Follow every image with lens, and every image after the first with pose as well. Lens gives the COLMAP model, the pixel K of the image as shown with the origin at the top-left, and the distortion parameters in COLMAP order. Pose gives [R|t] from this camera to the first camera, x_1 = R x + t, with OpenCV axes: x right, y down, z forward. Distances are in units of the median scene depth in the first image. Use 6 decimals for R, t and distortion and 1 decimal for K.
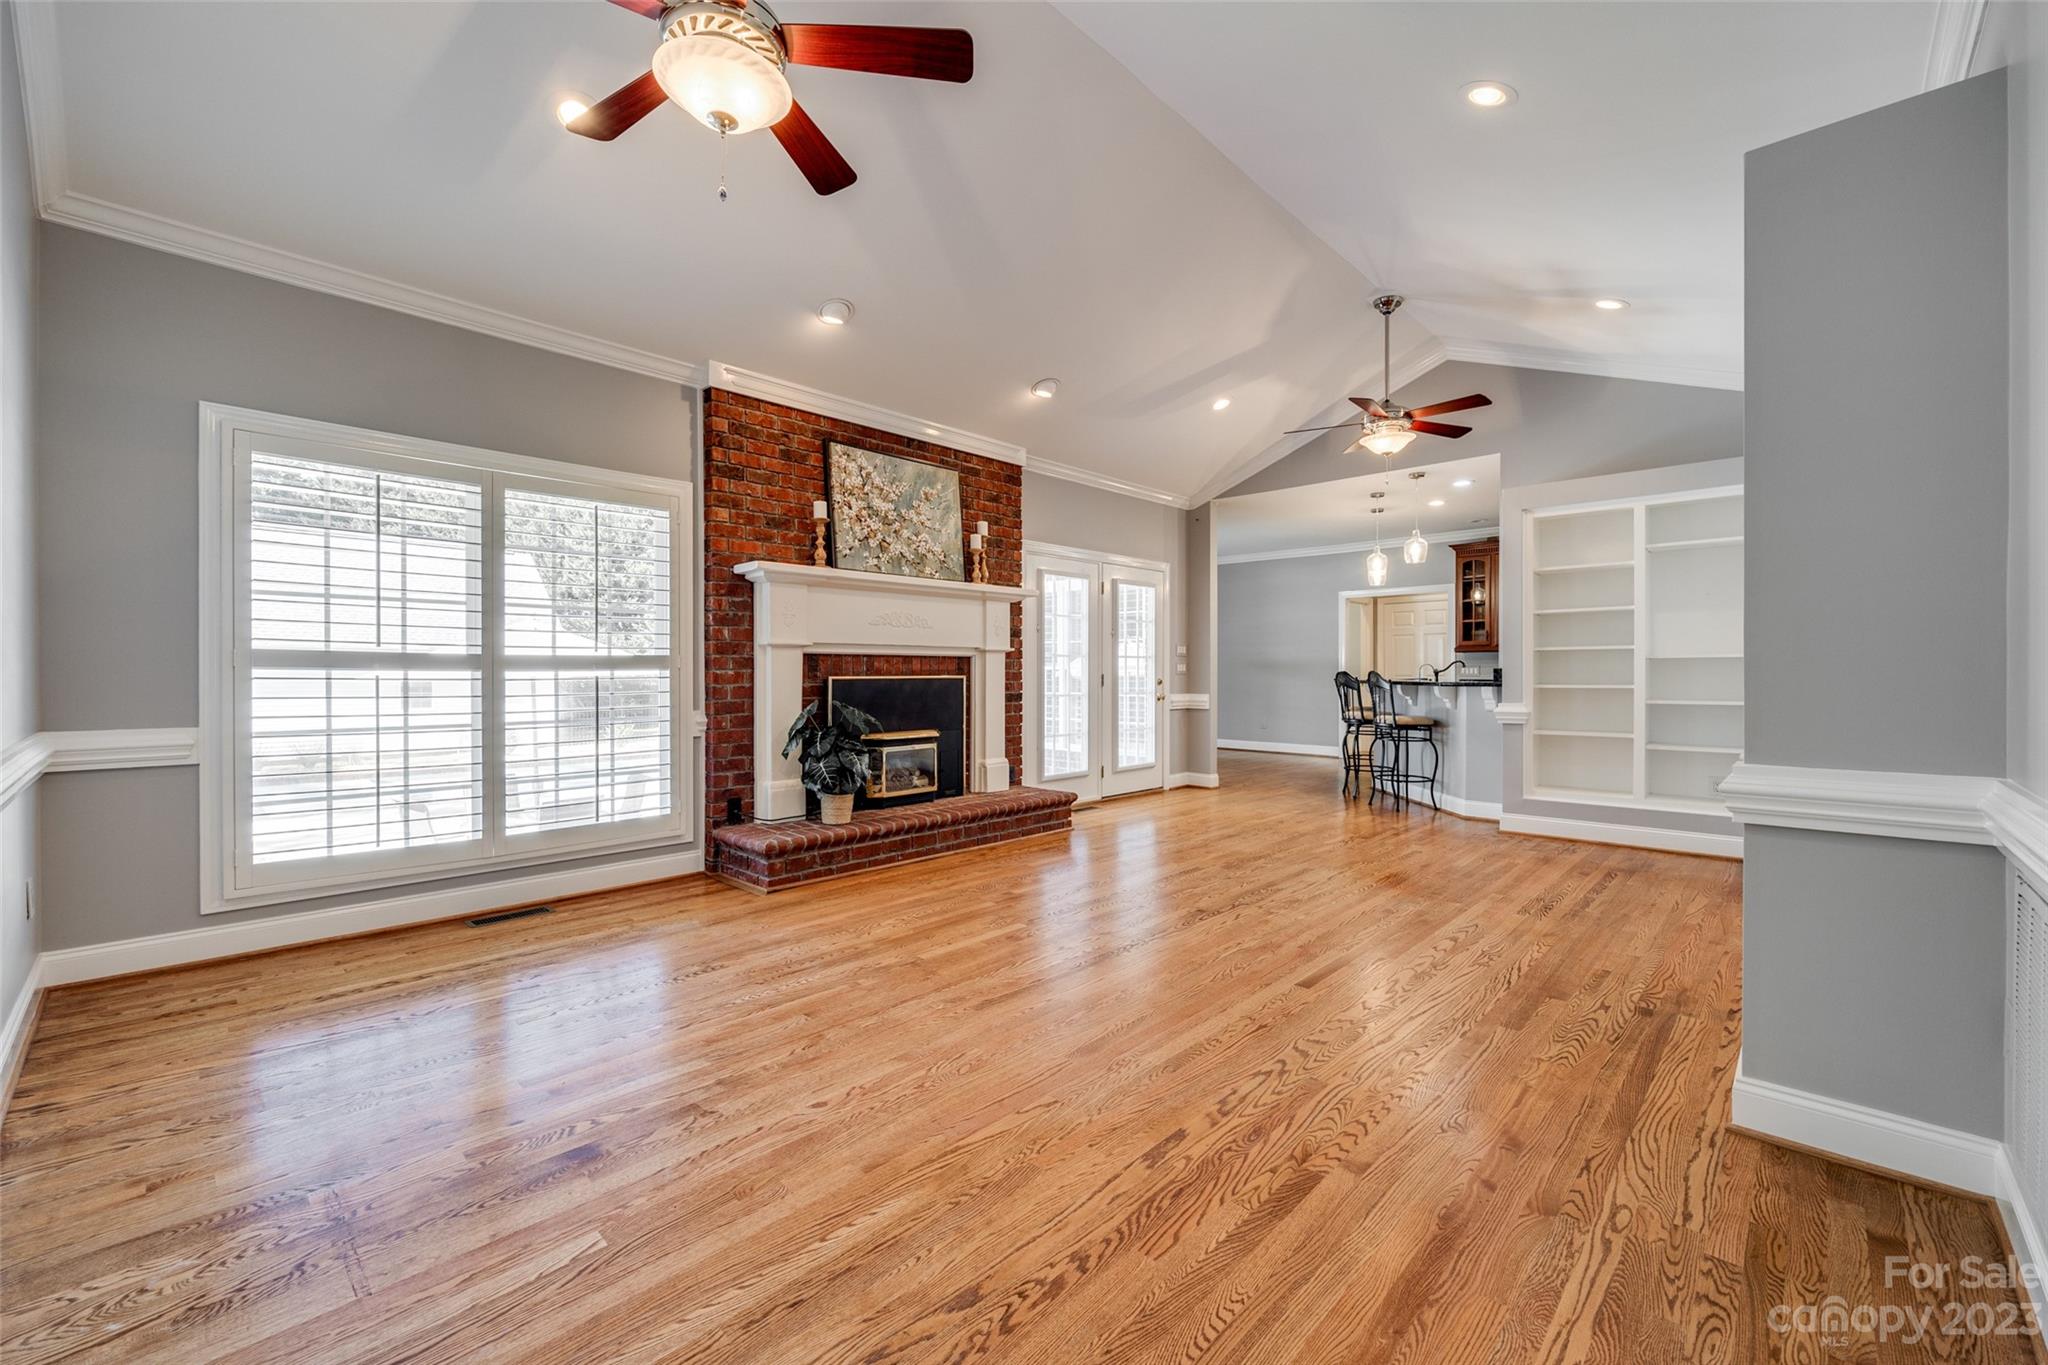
lens RADIAL K [[827.8, 0, 1022.6], [0, 827.8, 674.2], [0, 0, 1]] dist [-0.002643, 0.000112]
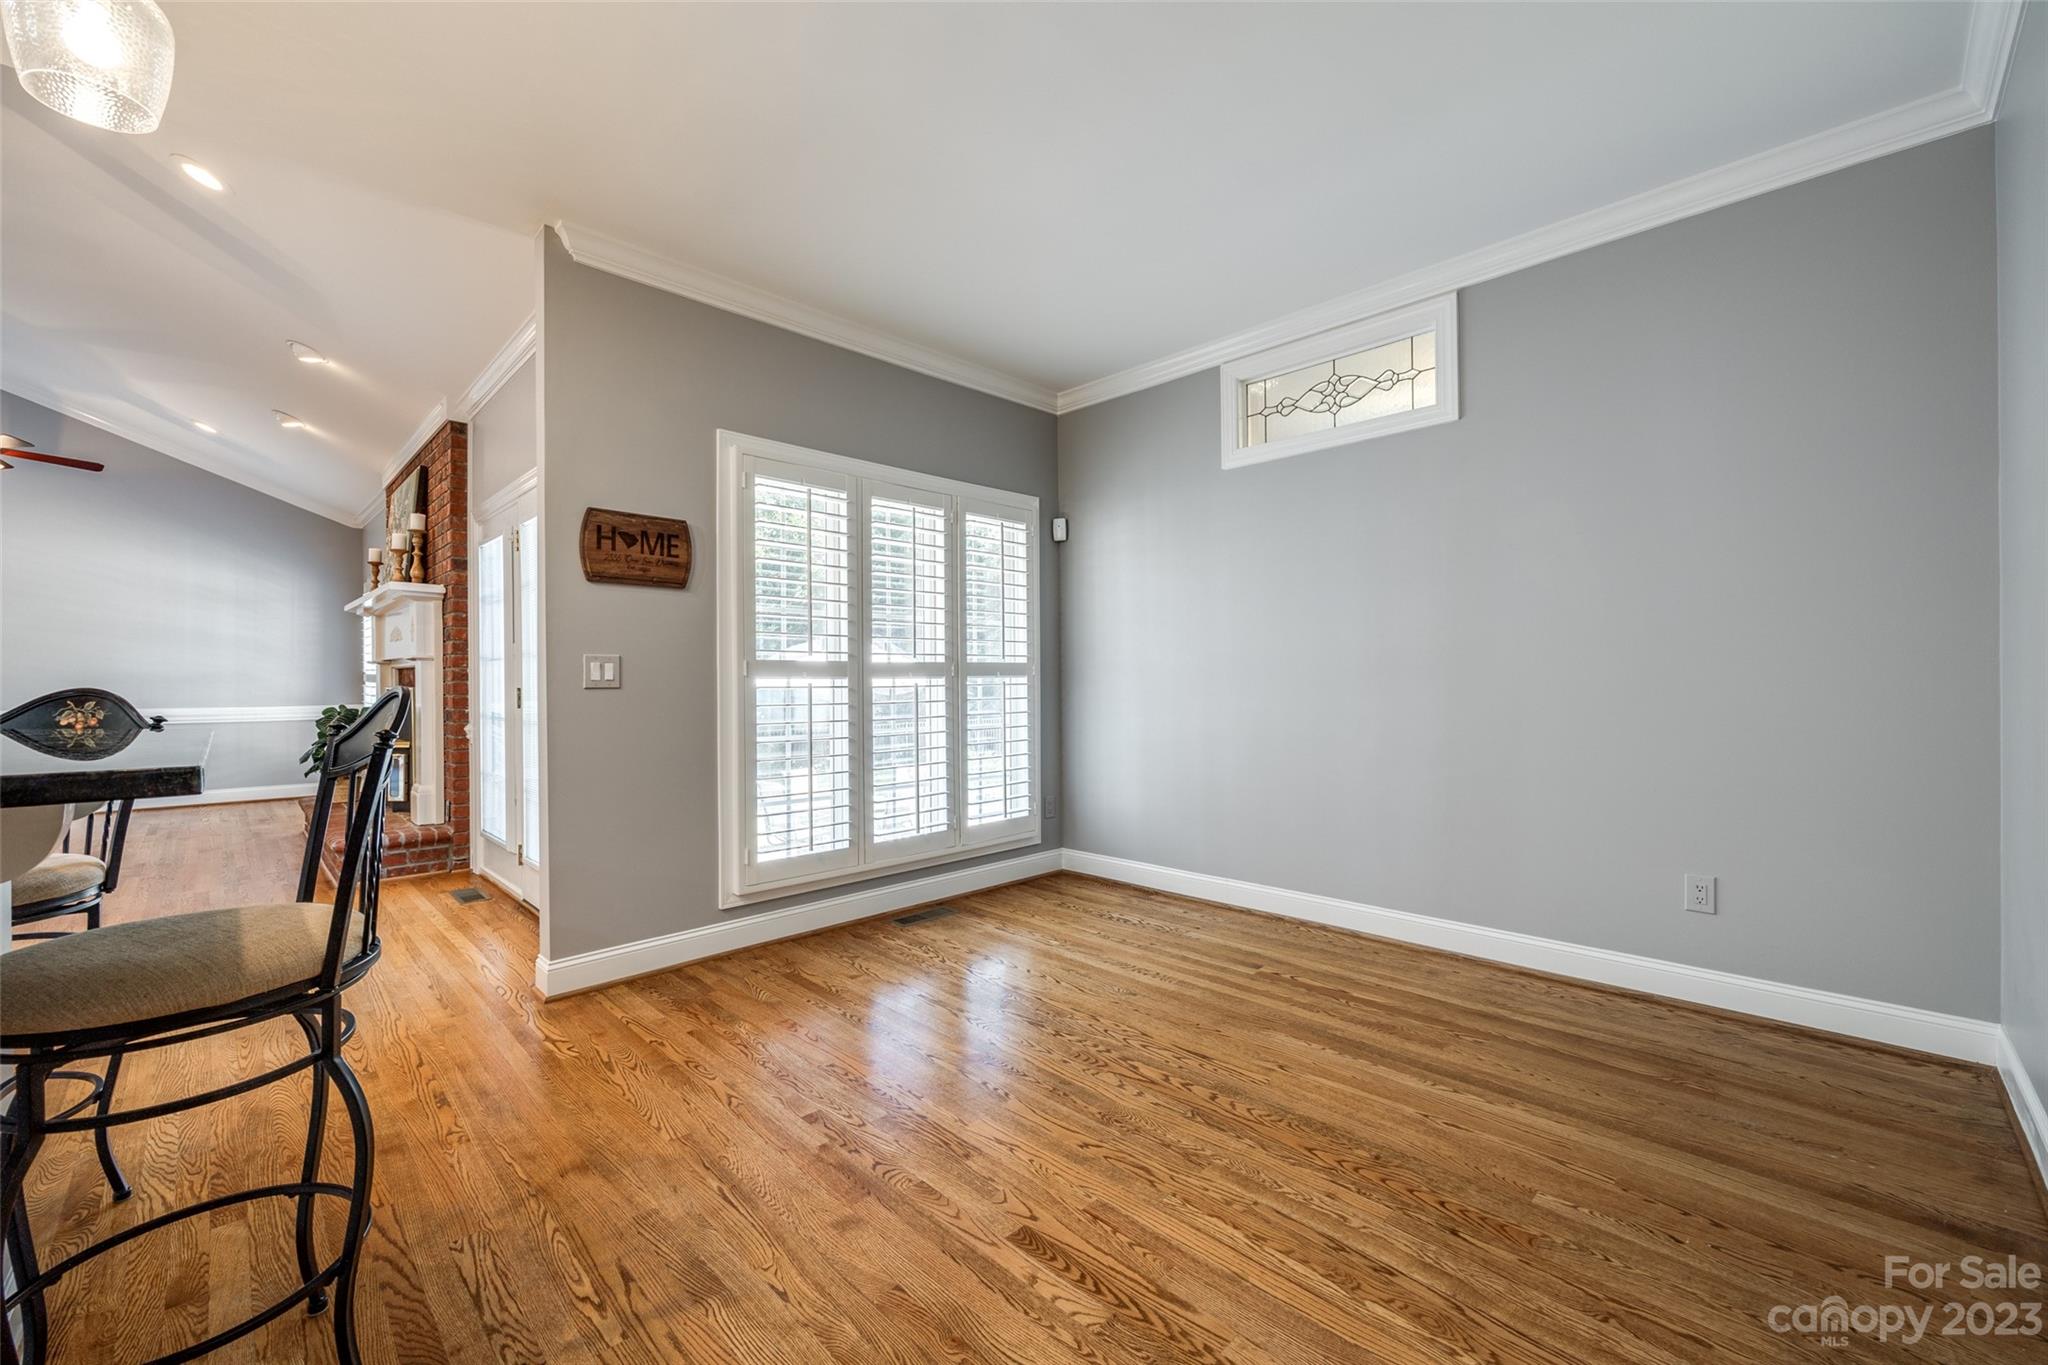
lens RADIAL K [[827.8, 0, 1028.6], [0, 827.8, 674.0], [0, 0, 1]] dist [-0.002643, 0.000112]
pose [[-0.023824, -0.006230, -0.999697, 1.017792], [0.000073, 0.999981, -0.006234, -0.009955], [0.999716, -0.000221, -0.023823, 2.082163]]
